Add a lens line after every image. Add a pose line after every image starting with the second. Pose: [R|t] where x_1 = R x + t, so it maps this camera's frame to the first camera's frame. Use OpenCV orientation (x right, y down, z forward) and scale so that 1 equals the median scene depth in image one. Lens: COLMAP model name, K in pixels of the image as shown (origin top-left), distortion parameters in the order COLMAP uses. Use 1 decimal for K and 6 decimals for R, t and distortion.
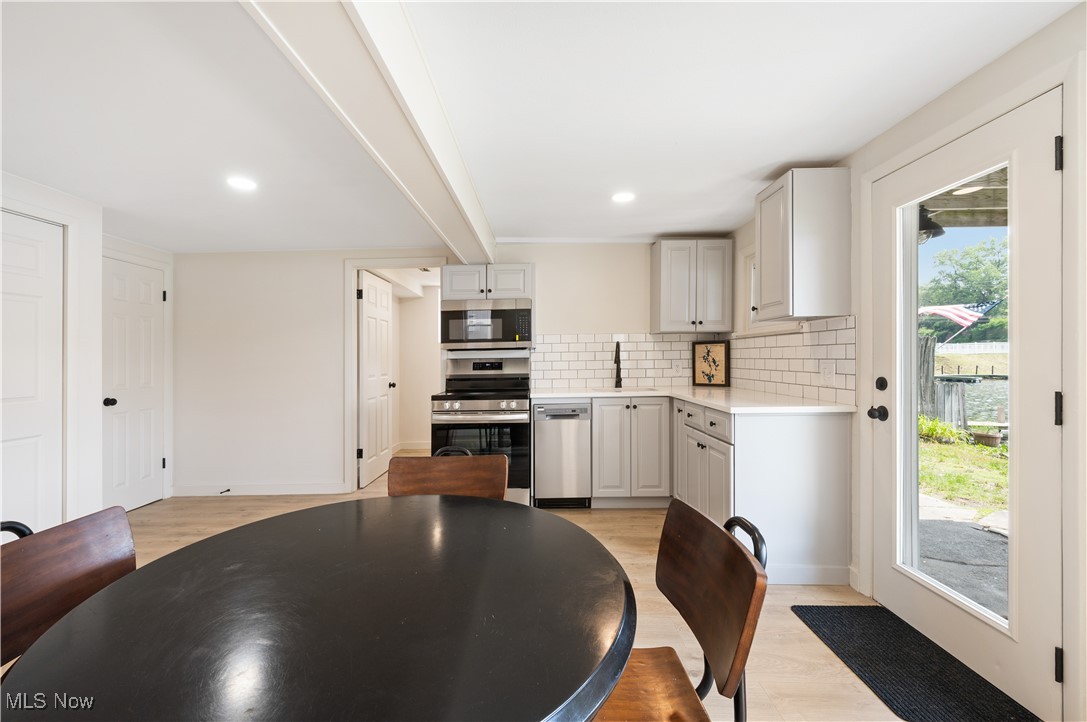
lens RADIAL K [[461.4, 0, 518.4], [0, 461.4, 363.3], [0, 0, 1]] dist [0.001294, 0.000173]
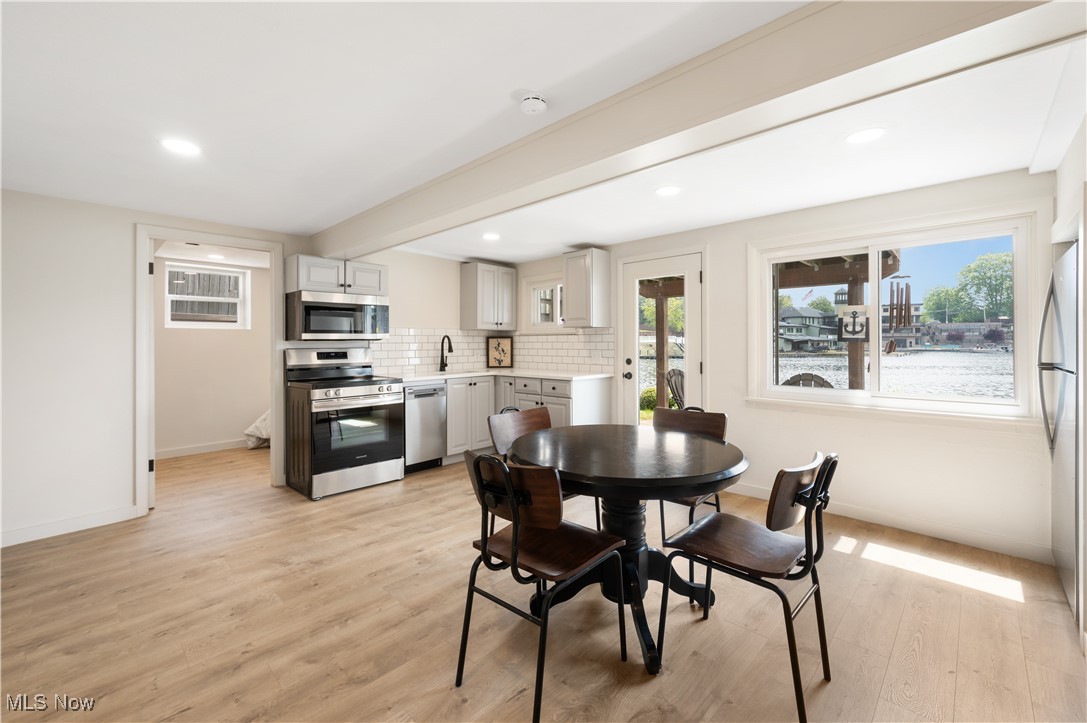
lens RADIAL K [[443.7, 0, 544.5], [0, 443.7, 348.4], [0, 0, 1]] dist [-0.000521, 0.000026]
pose [[0.668305, 0.001328, 0.743886, -0.546585], [0.003213, 0.999984, -0.004671, -0.004295], [-0.743880, 0.005511, 0.668290, -0.033313]]
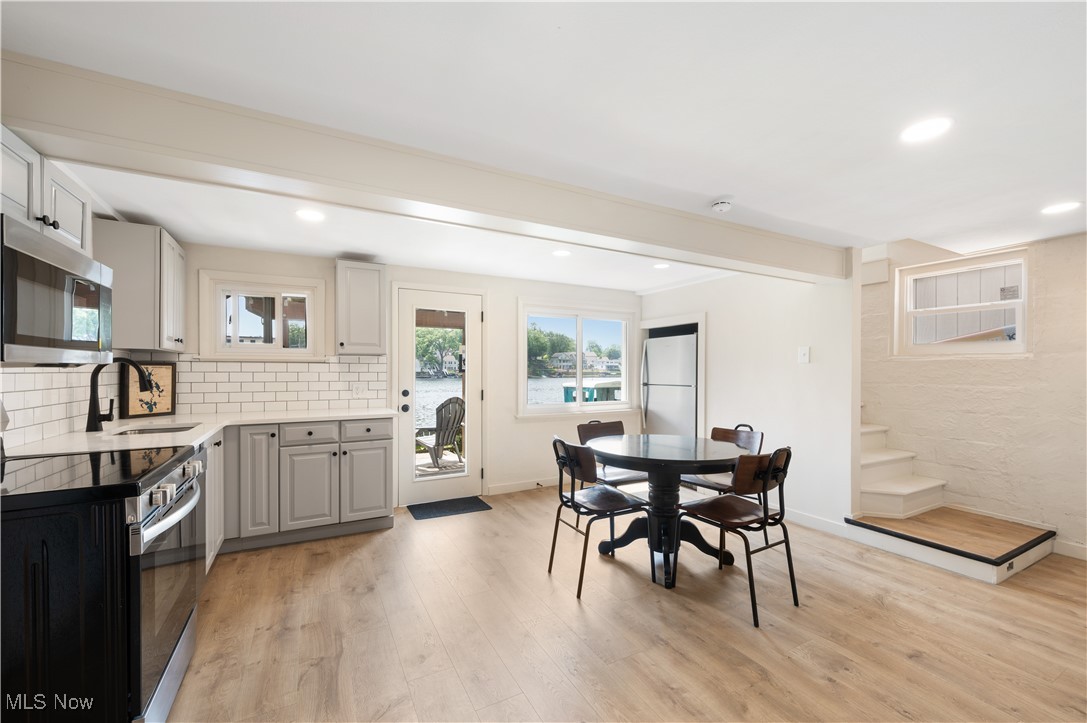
lens RADIAL K [[447.8, 0, 533.2], [0, 447.8, 376.9], [0, 0, 1]] dist [0.000179, 0.000121]
pose [[-0.494414, 0.003223, 0.869221, -0.646586], [0.016062, 0.999856, 0.005429, -0.015400], [-0.869078, 0.016646, -0.494395, 0.834166]]
